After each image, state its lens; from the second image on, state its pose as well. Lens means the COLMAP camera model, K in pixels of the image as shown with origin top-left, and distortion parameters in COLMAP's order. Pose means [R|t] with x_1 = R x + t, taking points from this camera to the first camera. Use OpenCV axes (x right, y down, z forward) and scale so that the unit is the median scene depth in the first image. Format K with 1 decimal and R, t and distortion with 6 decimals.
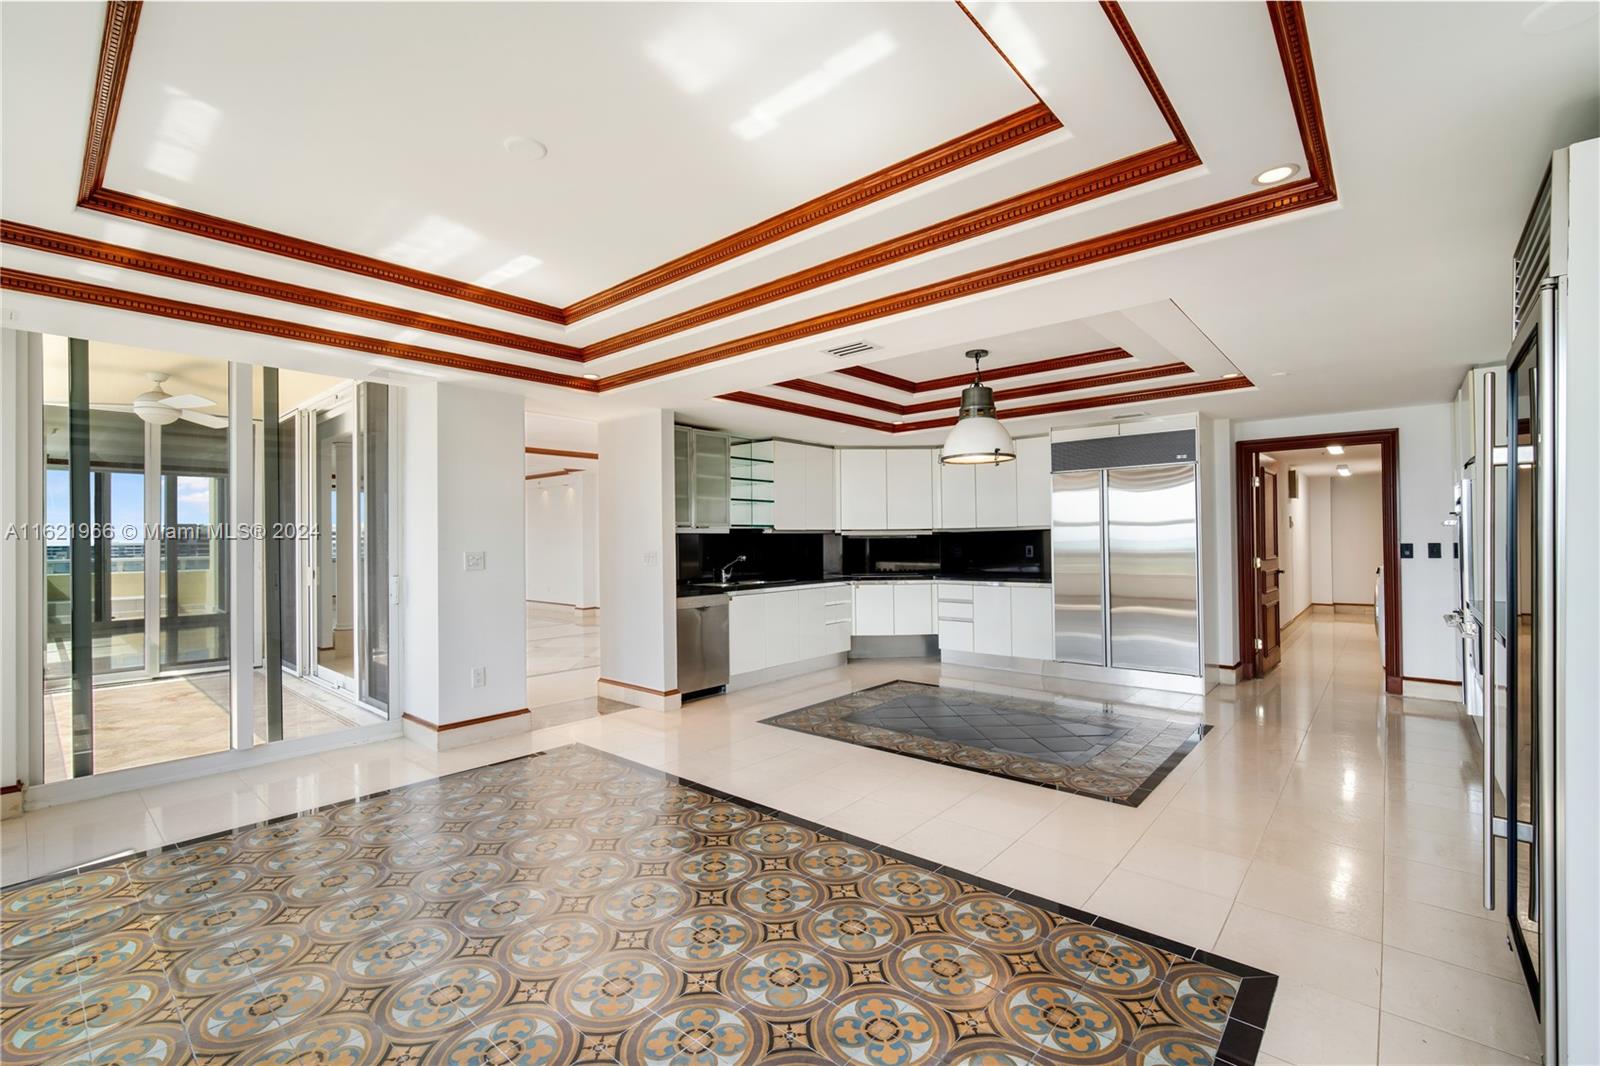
lens RADIAL K [[694.7, 0, 794.2], [0, 694.7, 533.9], [0, 0, 1]] dist [-0.013496, 0.002935]
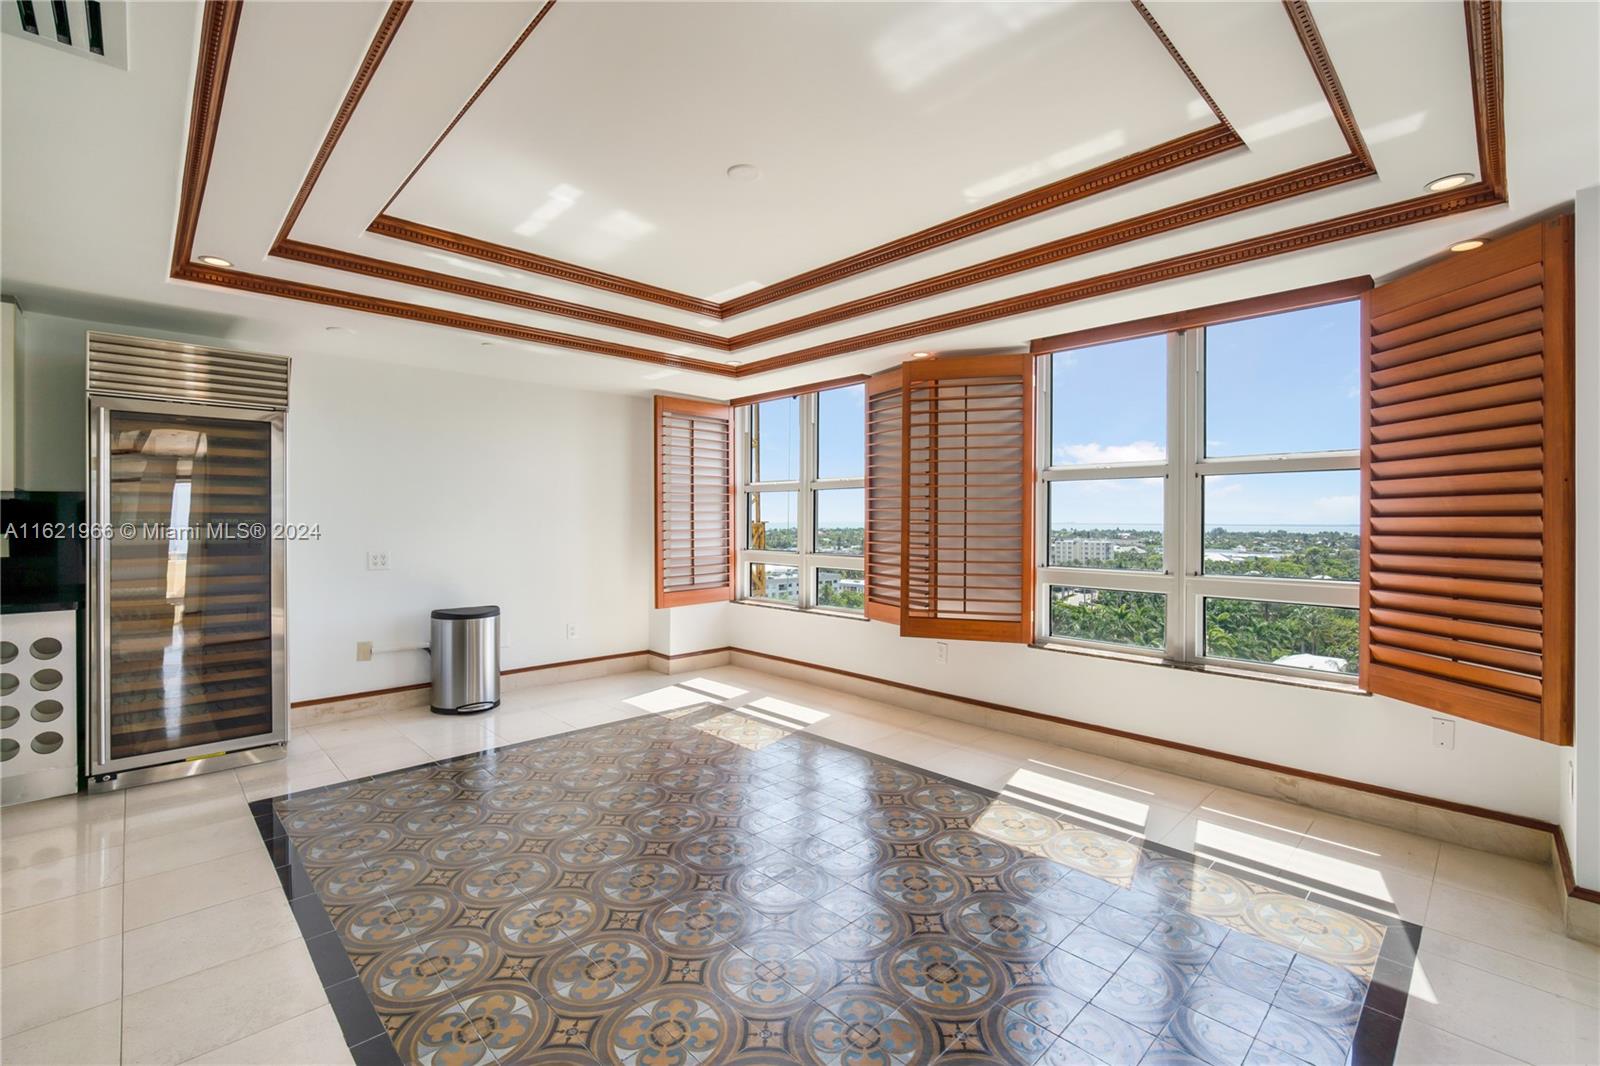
lens RADIAL K [[694.7, 0, 801.7], [0, 694.7, 523.5], [0, 0, 1]] dist [-0.013496, 0.002935]
pose [[-0.996920, 0.003602, 0.078337, -0.417310], [0.003617, 0.999993, 0.000048, 0.016488], [-0.078337, 0.000331, -0.996927, 1.565425]]
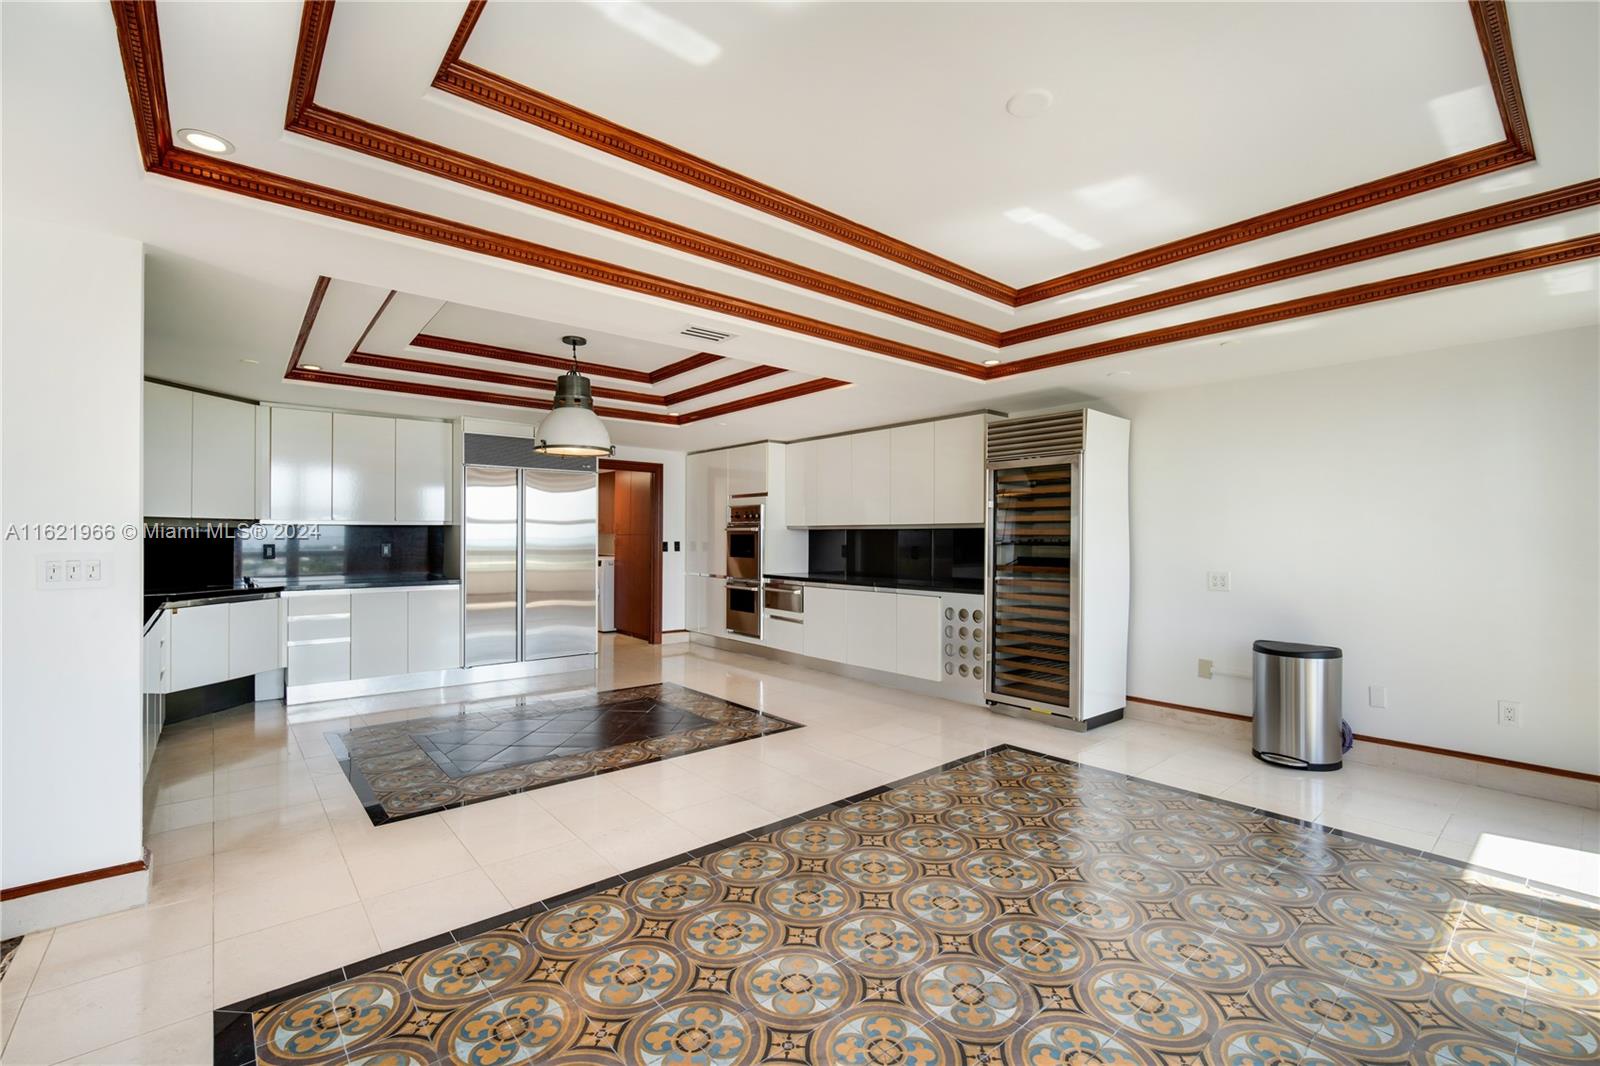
lens RADIAL K [[694.7, 0, 805.8], [0, 694.7, 533.7], [0, 0, 1]] dist [-0.013496, 0.002935]
pose [[0.139734, 0.014154, 0.990088, -0.969817], [-0.013065, 0.999837, -0.012450, 0.019589], [-0.990103, -0.011196, 0.139896, 0.847144]]
